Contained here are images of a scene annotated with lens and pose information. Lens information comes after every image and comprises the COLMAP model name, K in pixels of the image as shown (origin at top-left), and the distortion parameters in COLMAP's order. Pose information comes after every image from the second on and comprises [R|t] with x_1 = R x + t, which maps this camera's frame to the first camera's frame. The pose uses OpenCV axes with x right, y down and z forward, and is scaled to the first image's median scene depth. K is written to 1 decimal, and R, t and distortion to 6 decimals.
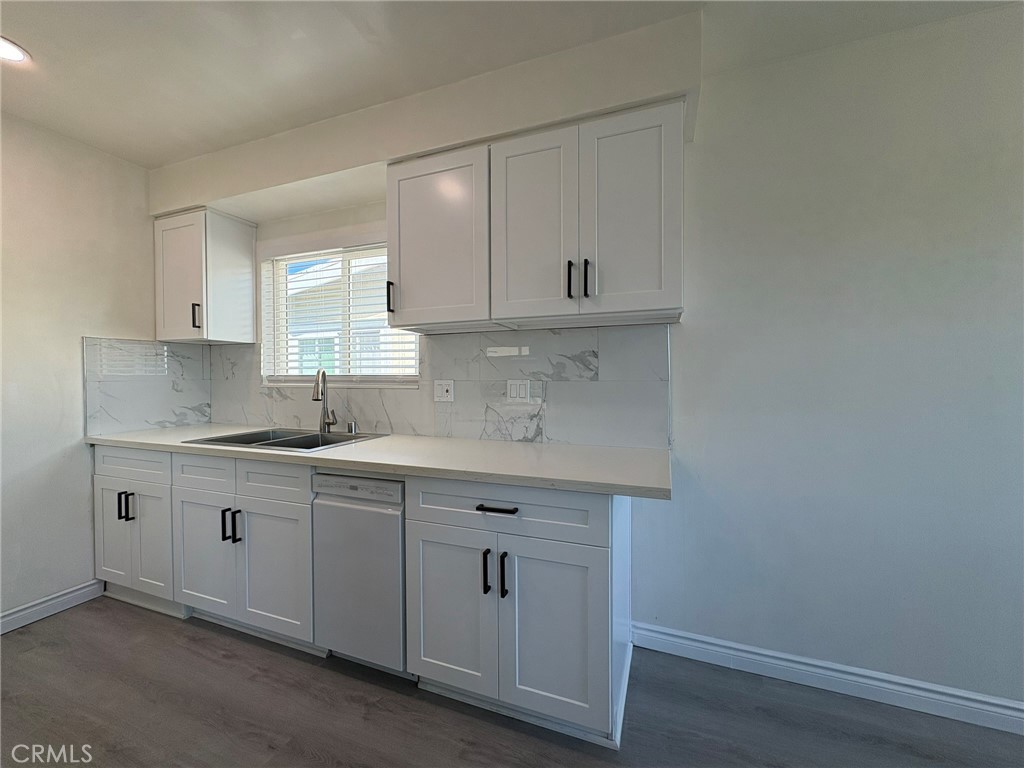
lens RADIAL K [[407.7, 0, 509.7], [0, 407.7, 383.0], [0, 0, 1]] dist [0.000531, 0.000062]
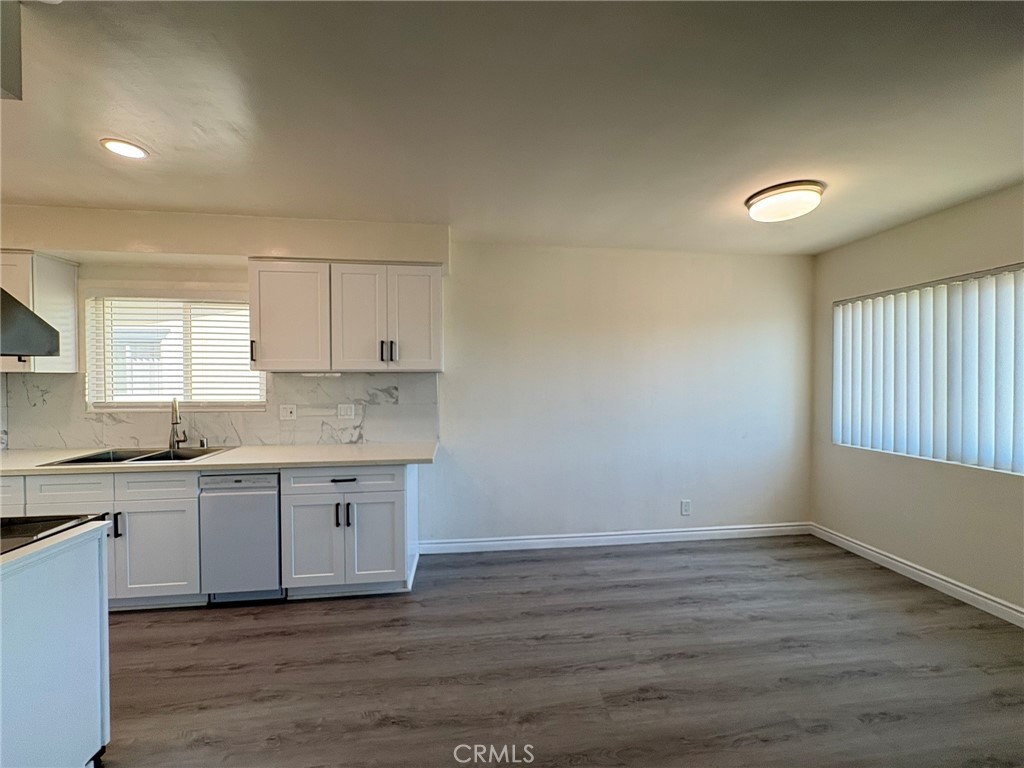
lens RADIAL K [[407.7, 0, 509.5], [0, 407.7, 383.1], [0, 0, 1]] dist [0.000531, 0.000062]
pose [[0.881389, -0.005340, 0.472362, -0.177942], [0.004707, 0.999986, 0.002521, -0.096837], [-0.472369, 0.000001, 0.881401, -0.726453]]
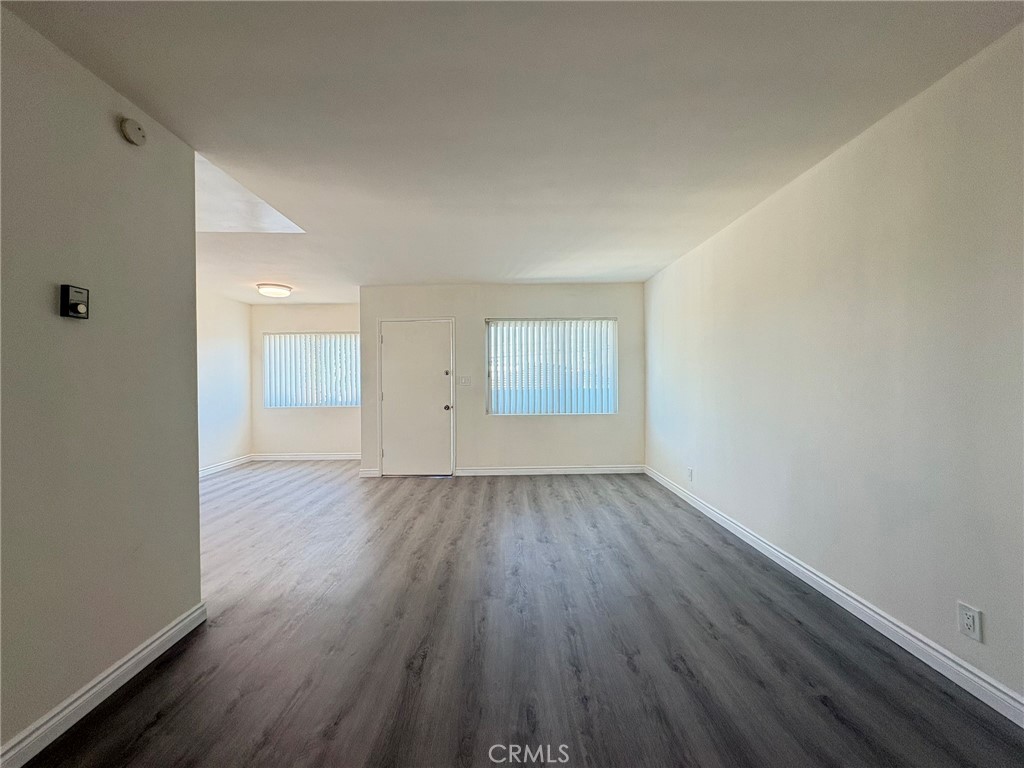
lens RADIAL K [[407.7, 0, 502.7], [0, 407.7, 381.9], [0, 0, 1]] dist [0.000531, 0.000062]
pose [[-0.356105, 0.001034, 0.934445, -2.023152], [0.018286, 0.999816, 0.005862, -0.012483], [-0.934267, 0.019175, -0.356058, -0.448078]]
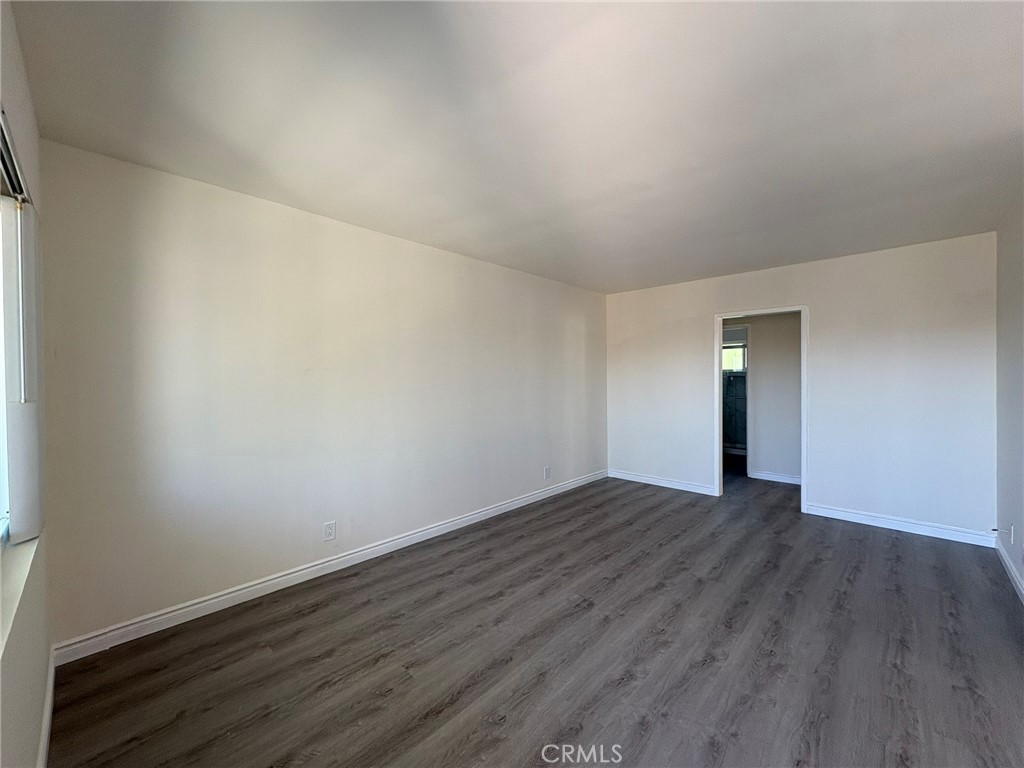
lens RADIAL K [[407.7, 0, 510.8], [0, 407.7, 375.9], [0, 0, 1]] dist [0.000531, 0.000062]
pose [[-0.381970, 0.001897, -0.924173, 0.781511], [0.002191, 0.999997, 0.001147, -0.078671], [0.924172, -0.001587, -0.381973, -0.912888]]
